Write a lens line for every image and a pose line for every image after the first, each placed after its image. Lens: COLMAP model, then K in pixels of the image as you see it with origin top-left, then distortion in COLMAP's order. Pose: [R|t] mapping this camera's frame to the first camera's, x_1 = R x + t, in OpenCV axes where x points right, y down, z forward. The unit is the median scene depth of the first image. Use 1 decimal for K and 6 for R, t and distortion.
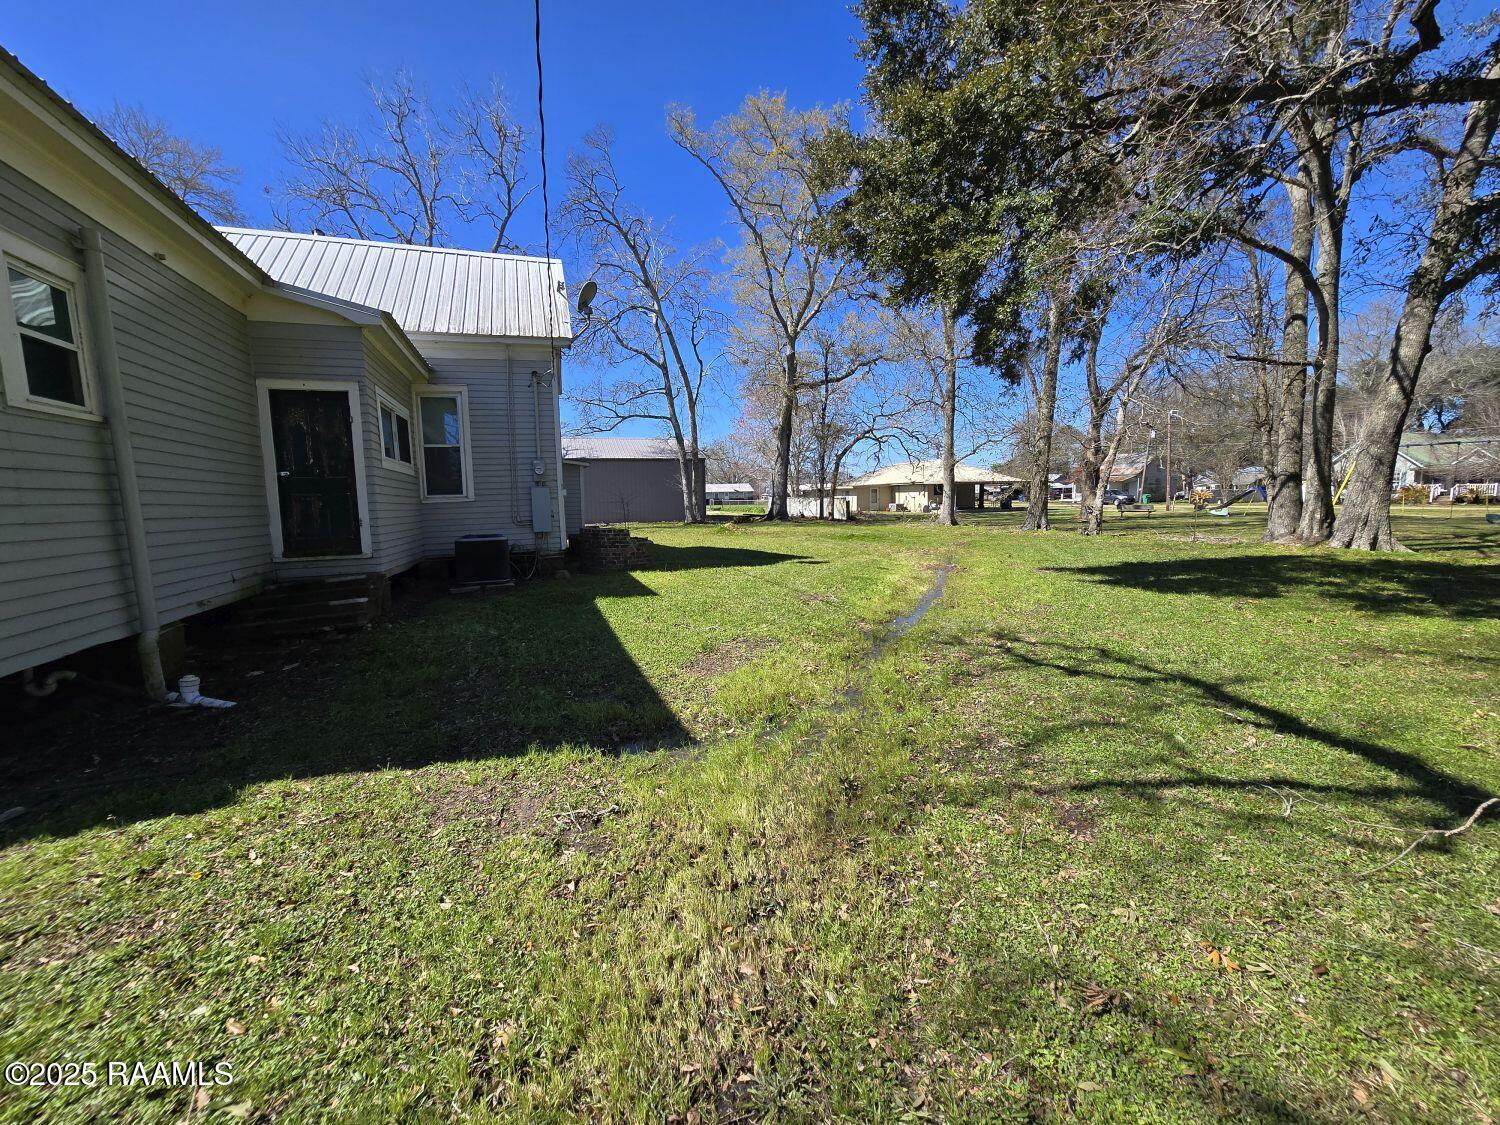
lens RADIAL K [[613.0, 0, 750.0], [0, 613.0, 562.5], [0, 0, 1]] dist [-0.001386, 0.000427]
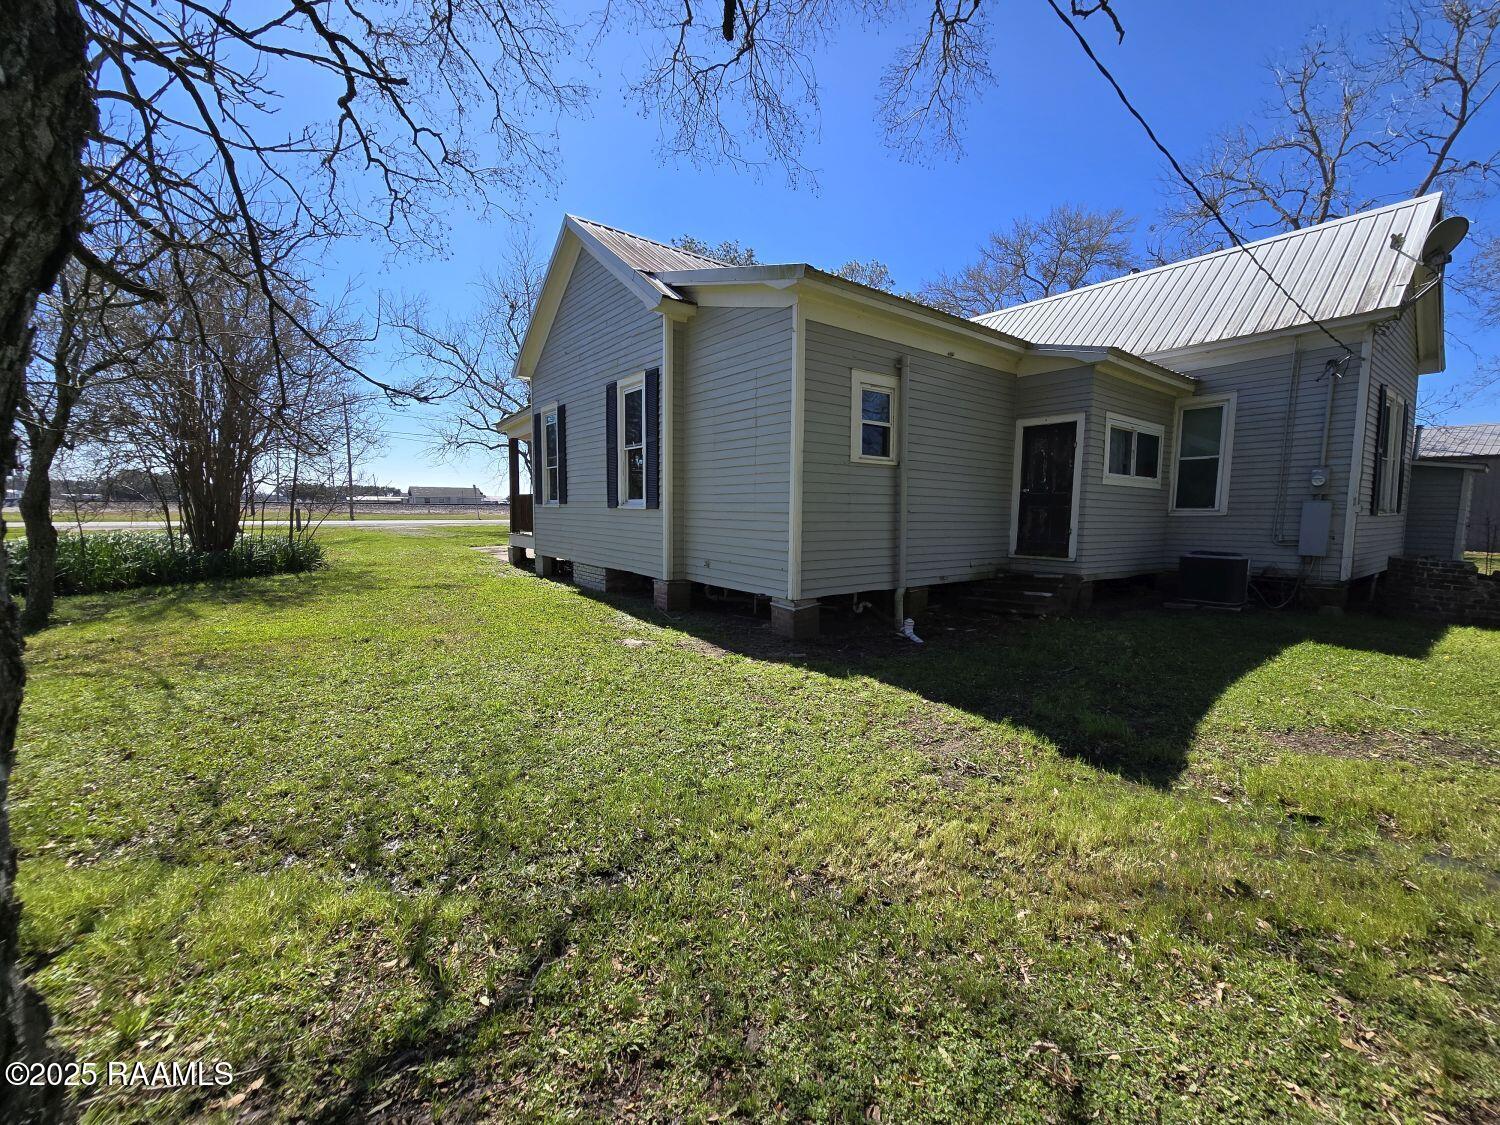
lens RADIAL K [[613.0, 0, 750.0], [0, 613.0, 562.5], [0, 0, 1]] dist [-0.001386, 0.000427]
pose [[0.309592, 0.107593, -0.944763, 0.395286], [-0.116140, 0.990417, 0.074734, -0.029547], [0.943750, 0.086588, 0.319122, 0.057263]]
